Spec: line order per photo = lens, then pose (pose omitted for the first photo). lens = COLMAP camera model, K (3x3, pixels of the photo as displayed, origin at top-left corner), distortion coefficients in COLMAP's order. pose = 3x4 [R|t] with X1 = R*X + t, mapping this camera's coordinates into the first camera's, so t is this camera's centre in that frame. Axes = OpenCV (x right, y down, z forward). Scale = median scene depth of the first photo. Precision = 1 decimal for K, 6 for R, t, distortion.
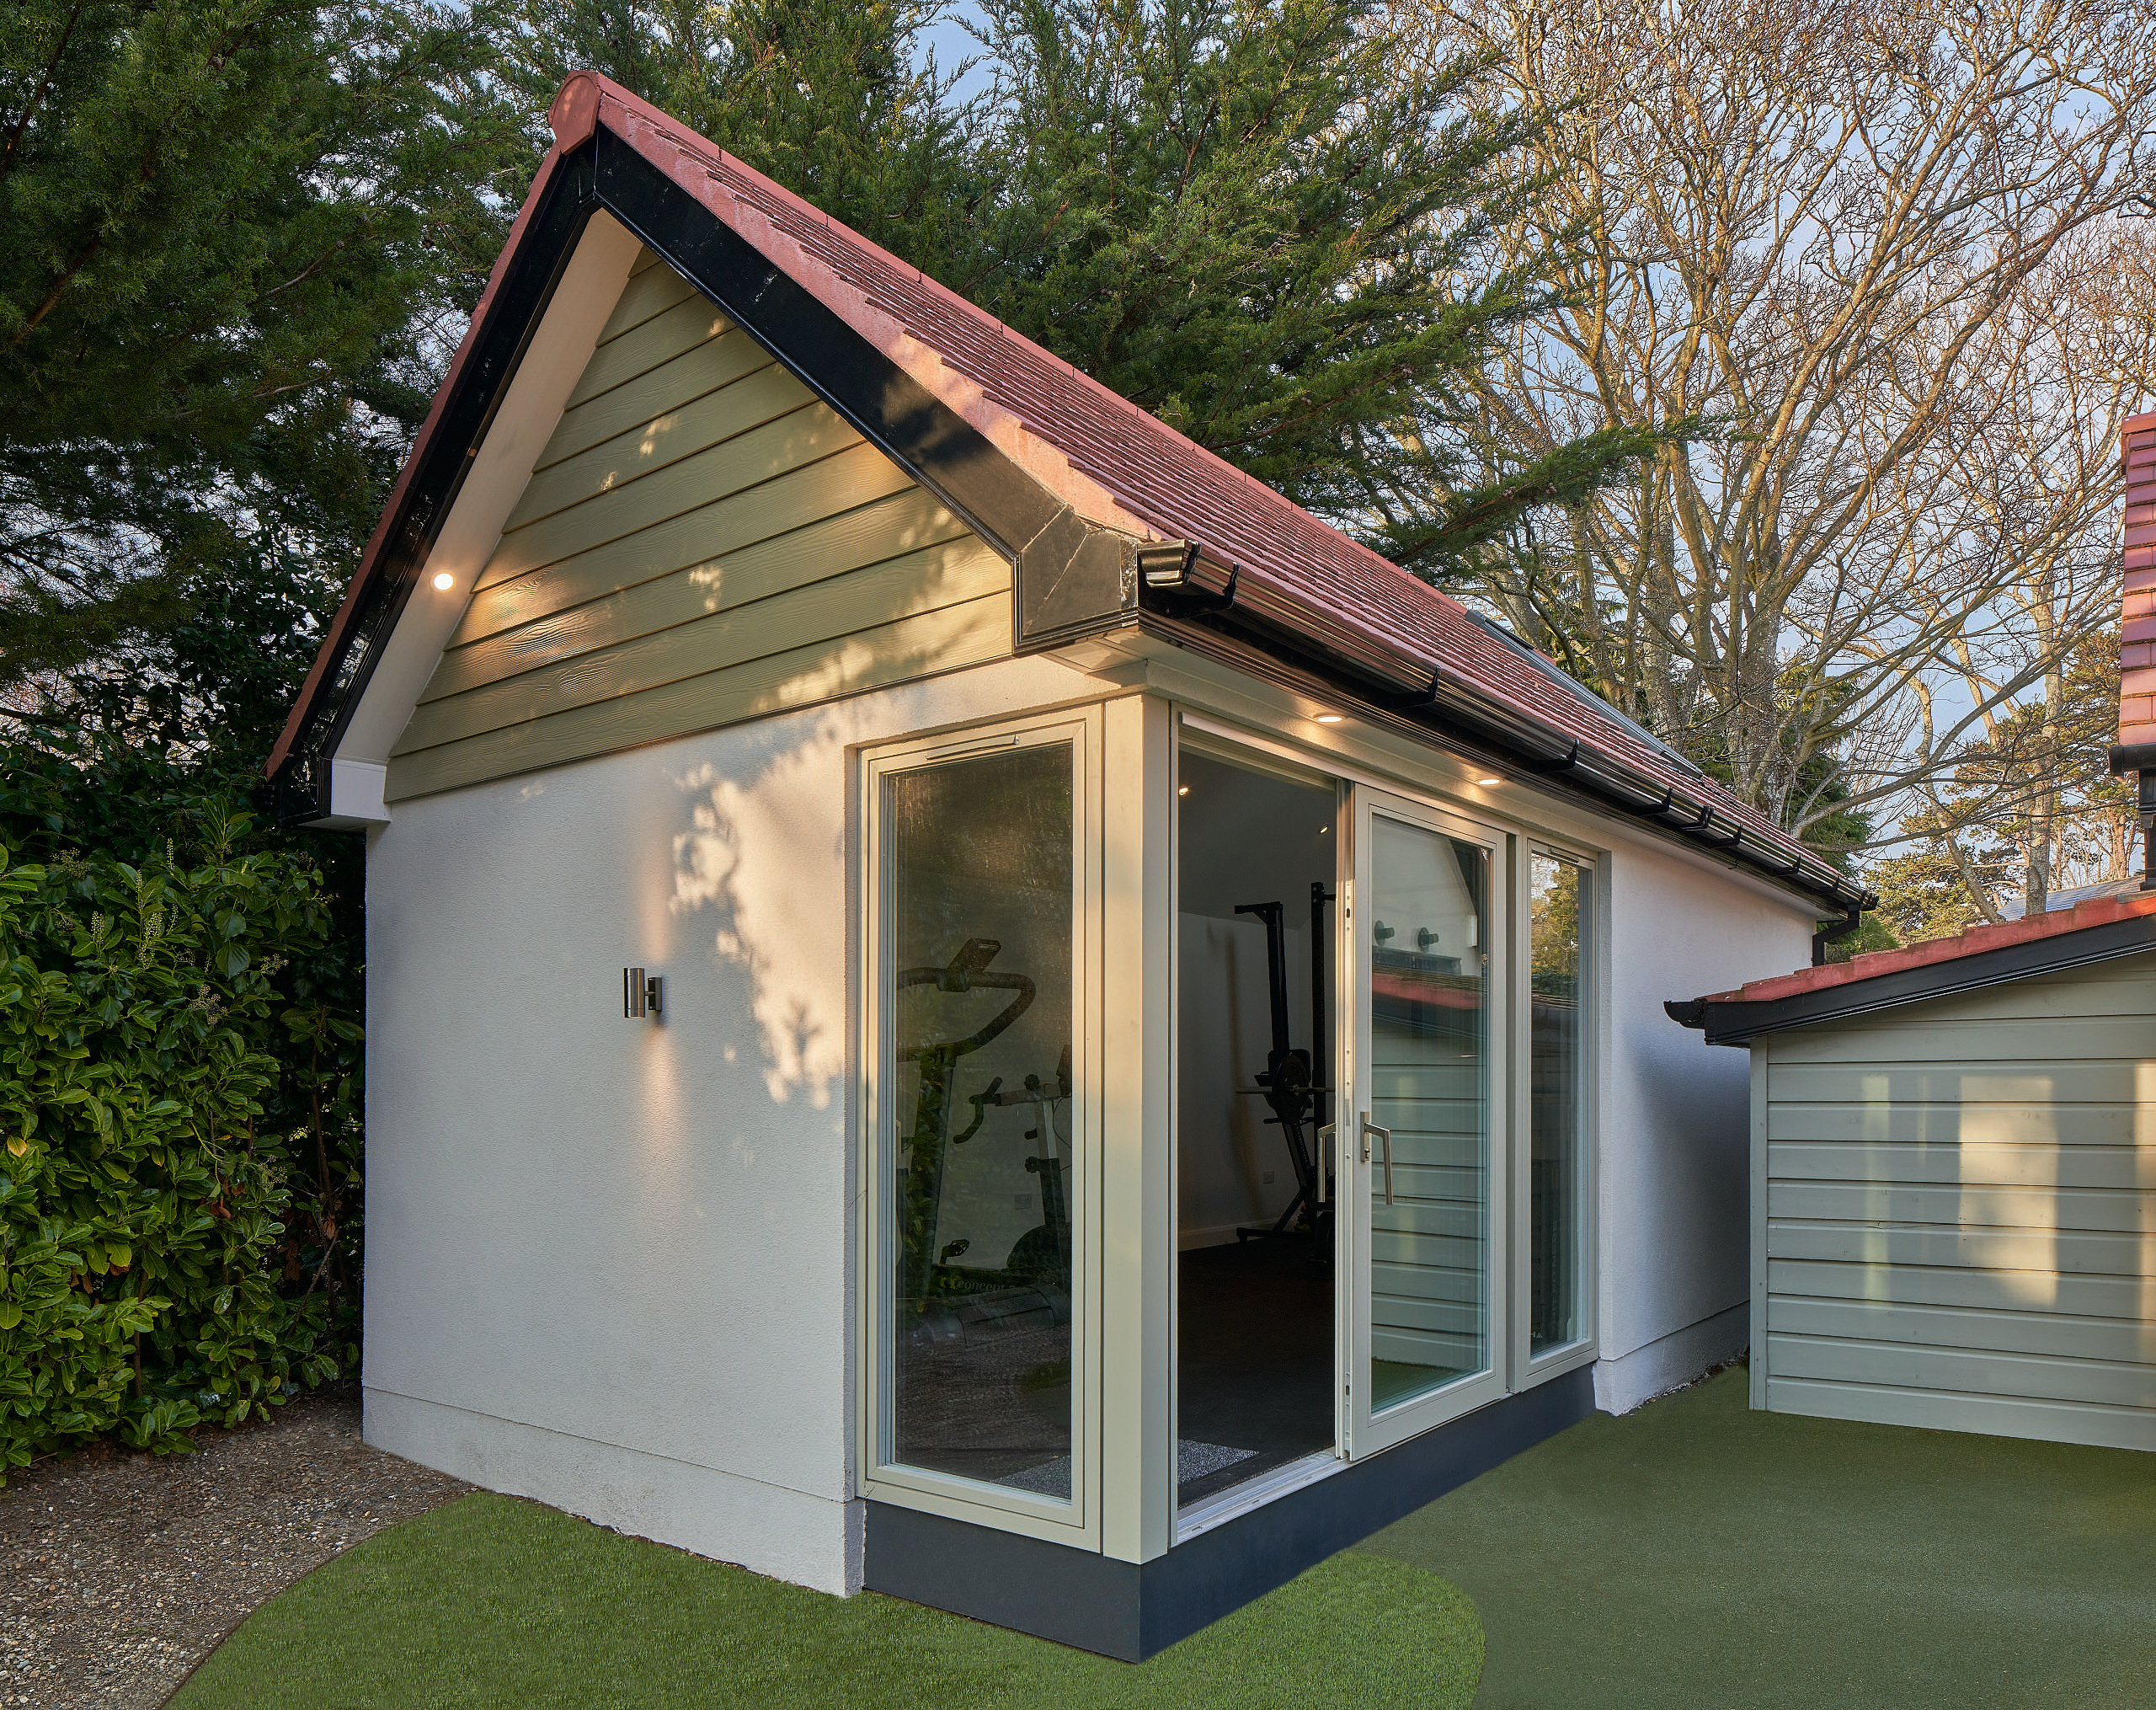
lens RADIAL K [[1472.0, 0, 1077.7], [0, 1472.0, 948.0], [0, 0, 1]] dist [0.000720, -0.000678]
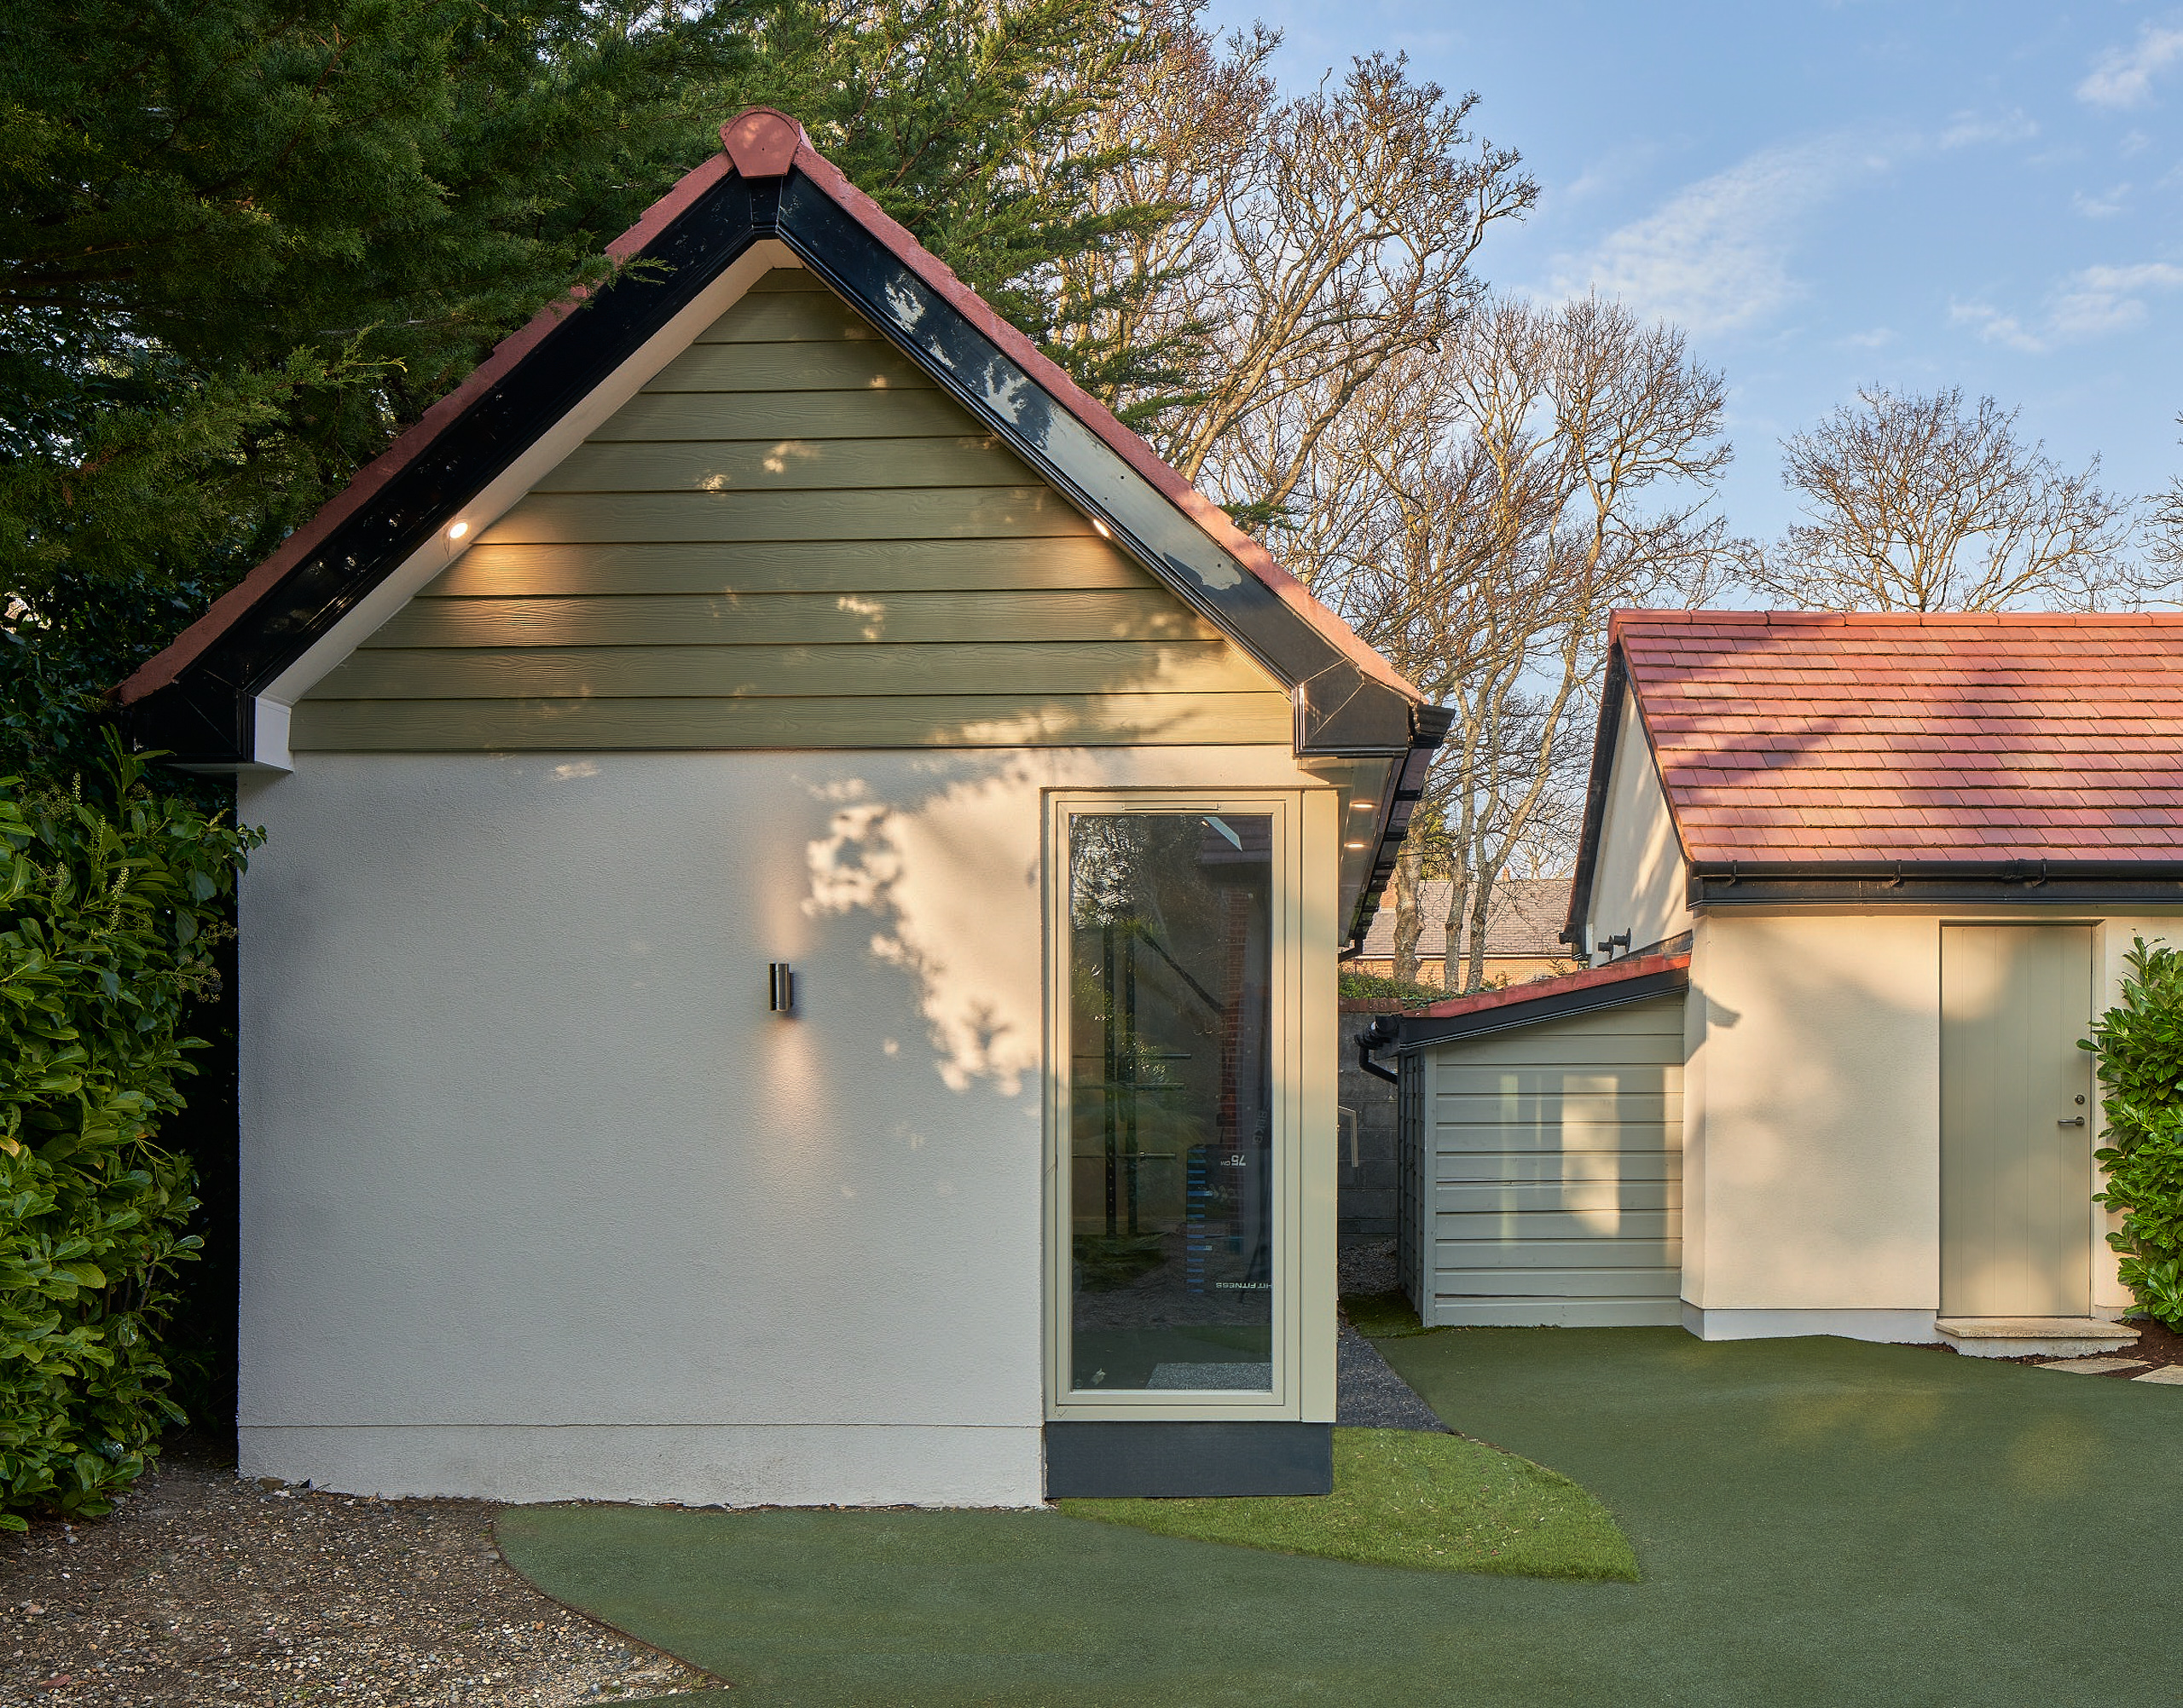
lens RADIAL K [[1961.5, 0, 1091.5], [0, 1961.5, 854.0], [0, 0, 1]] dist [0.000126, 0.000899]
pose [[0.804007, 0.072564, 0.590175, -1.005056], [-0.055957, 0.997355, -0.046397, -0.013341], [-0.591981, 0.004279, 0.805941, -0.280311]]
